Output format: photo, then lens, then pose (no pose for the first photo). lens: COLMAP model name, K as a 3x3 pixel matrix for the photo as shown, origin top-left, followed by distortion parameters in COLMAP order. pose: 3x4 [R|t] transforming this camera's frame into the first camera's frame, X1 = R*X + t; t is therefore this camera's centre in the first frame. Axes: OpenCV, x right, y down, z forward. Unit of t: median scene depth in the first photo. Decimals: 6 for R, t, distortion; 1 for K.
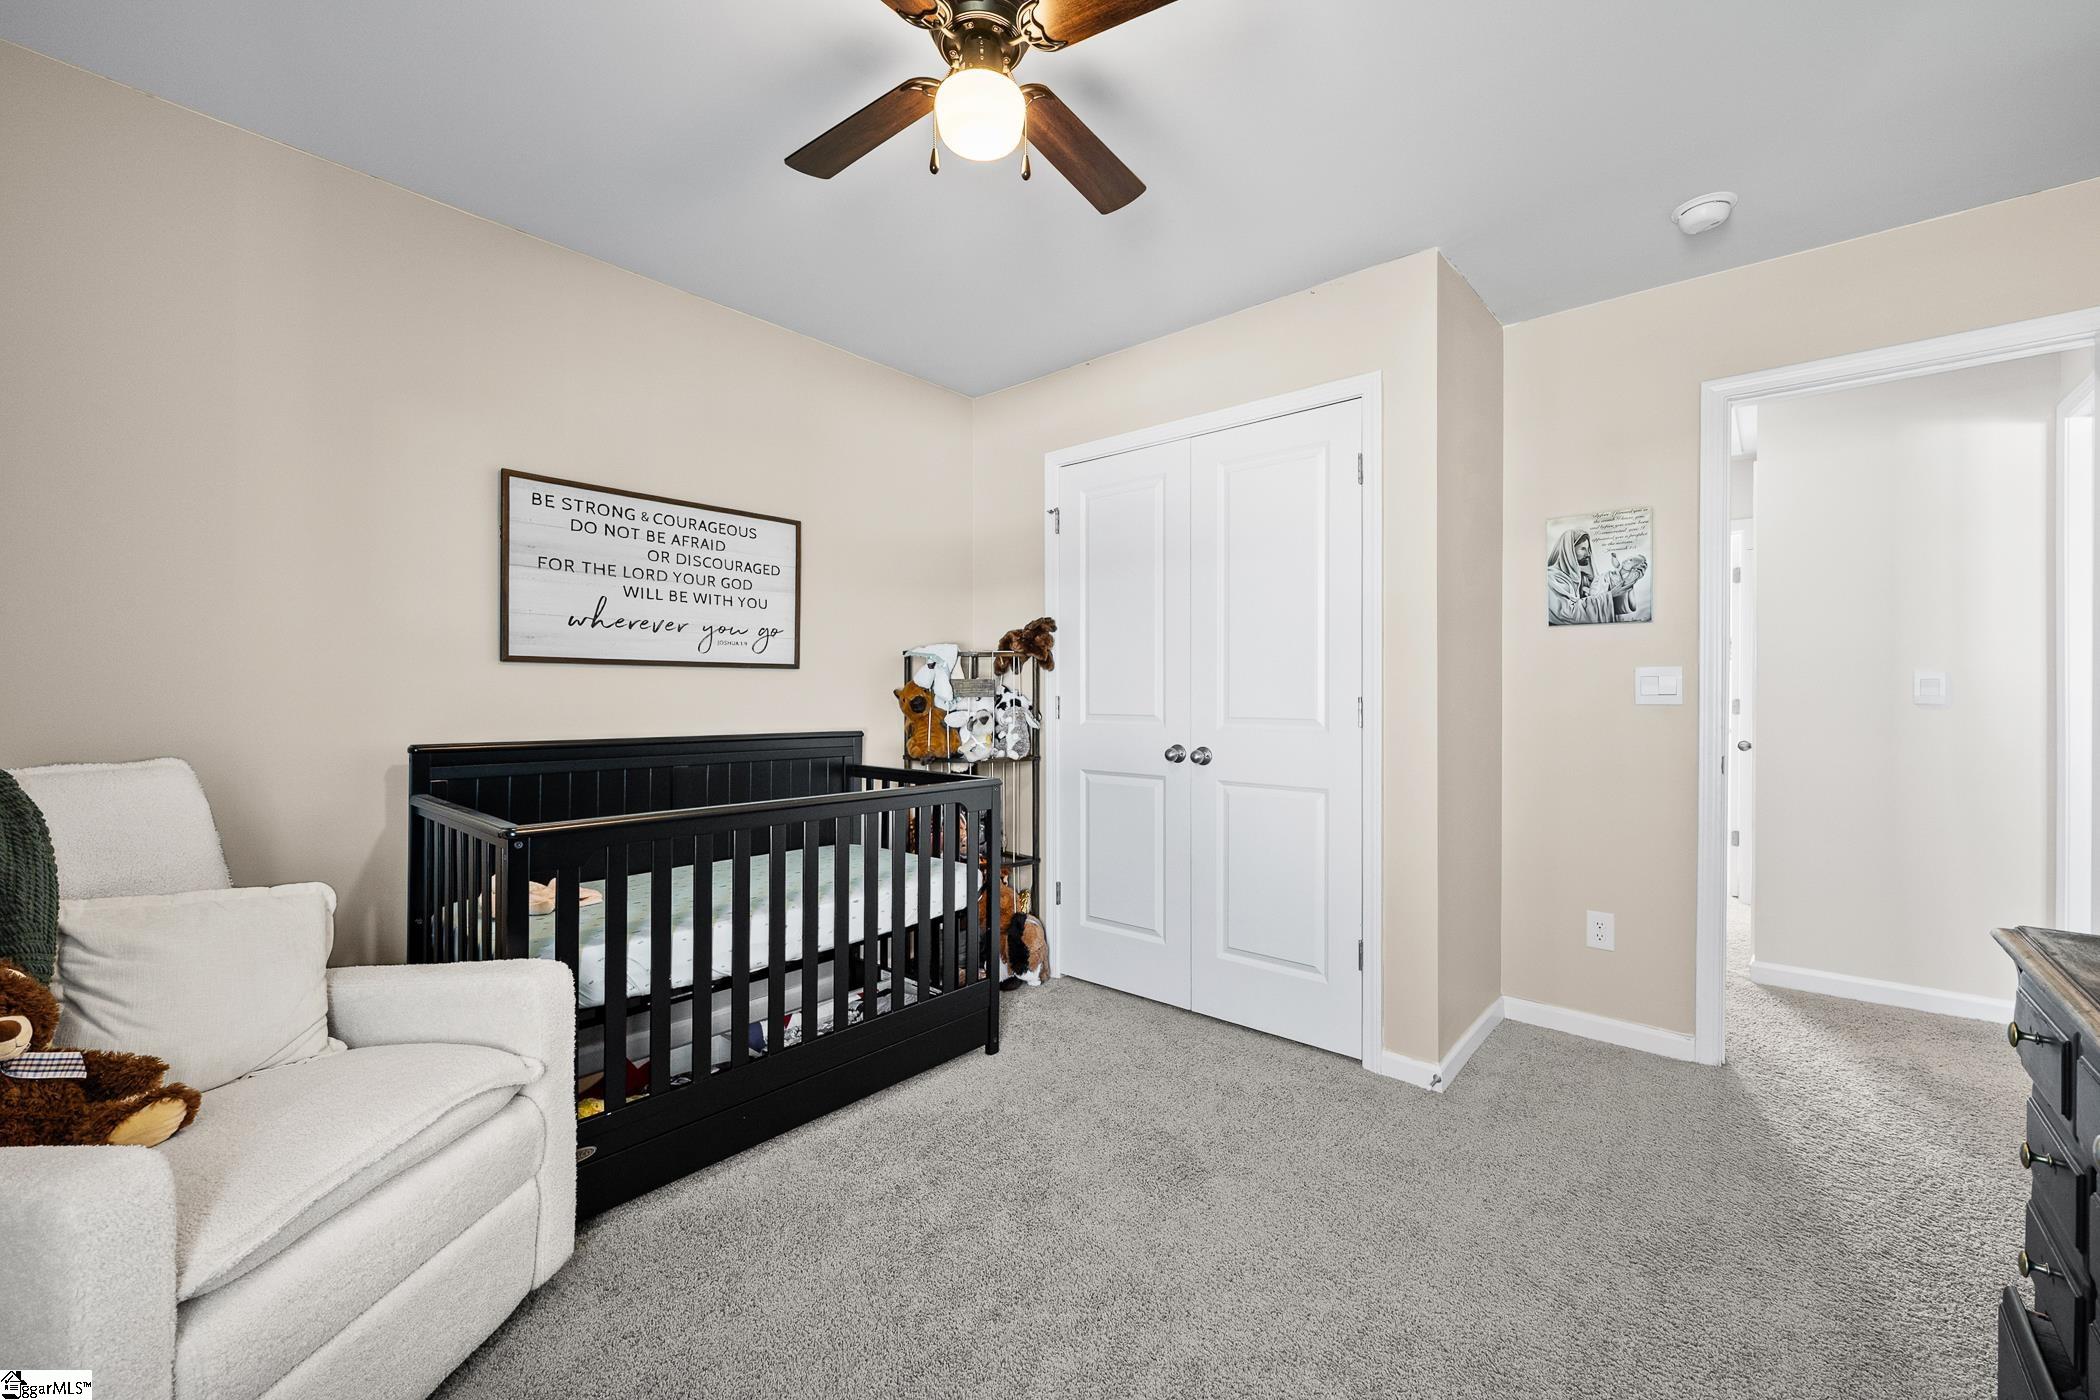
lens RADIAL K [[856.9, 0, 1048.7], [0, 856.9, 693.0], [0, 0, 1]] dist [-0.001344, -0.000782]
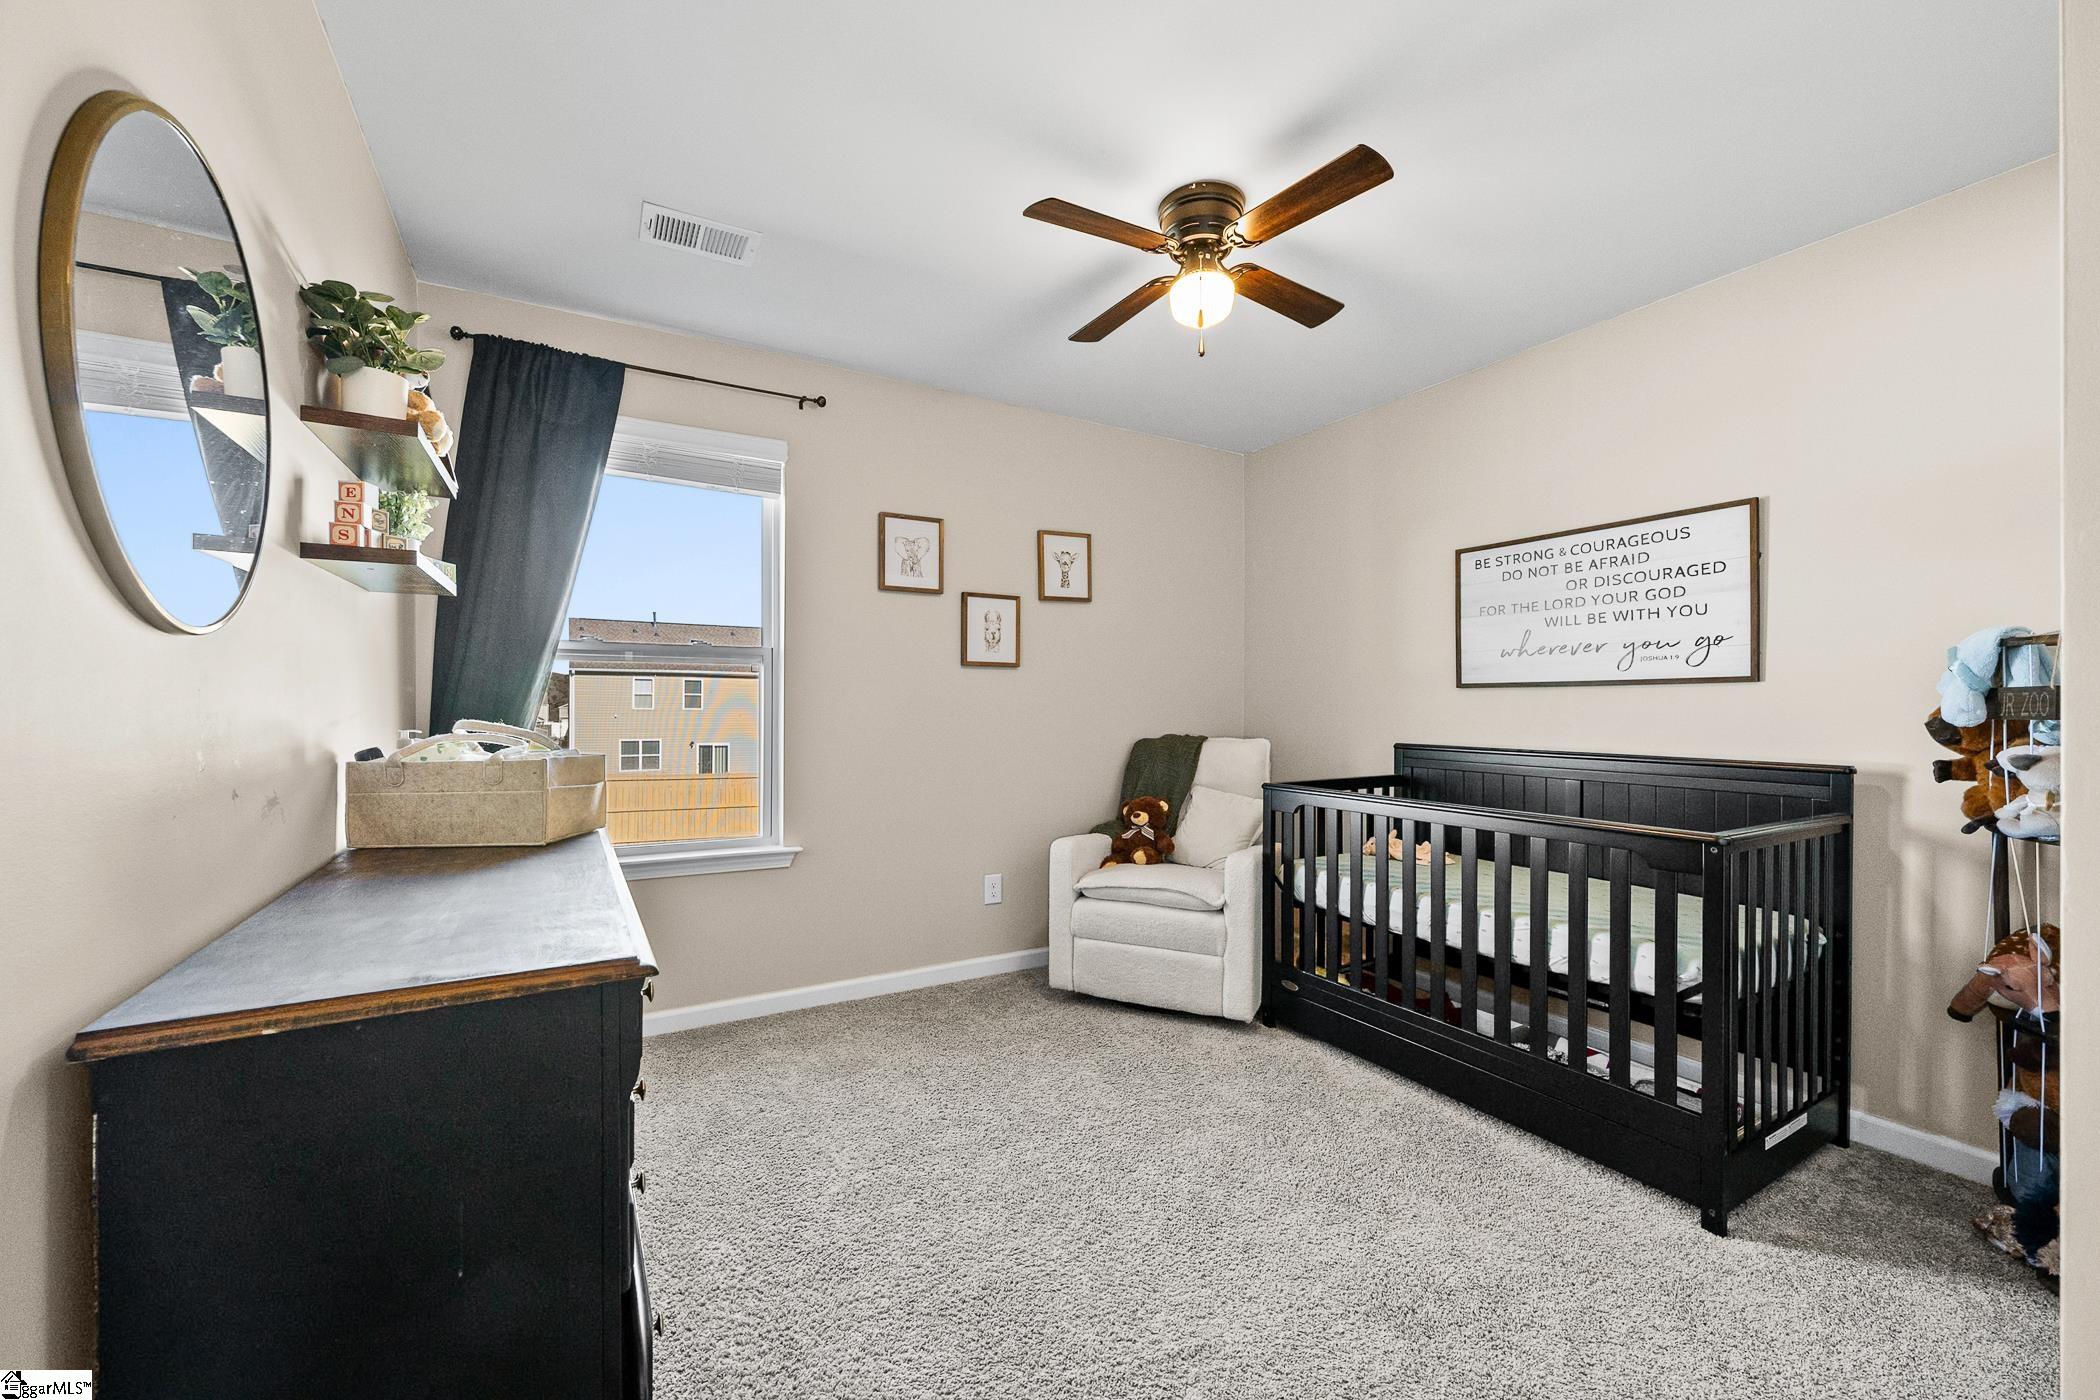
lens RADIAL K [[856.9, 0, 1048.3], [0, 856.9, 705.3], [0, 0, 1]] dist [-0.001344, -0.000782]
pose [[-0.338307, -0.007850, -0.941003, 0.770191], [-0.004149, 0.999968, -0.006850, 0.002840], [0.941027, 0.001587, -0.338329, 0.725873]]
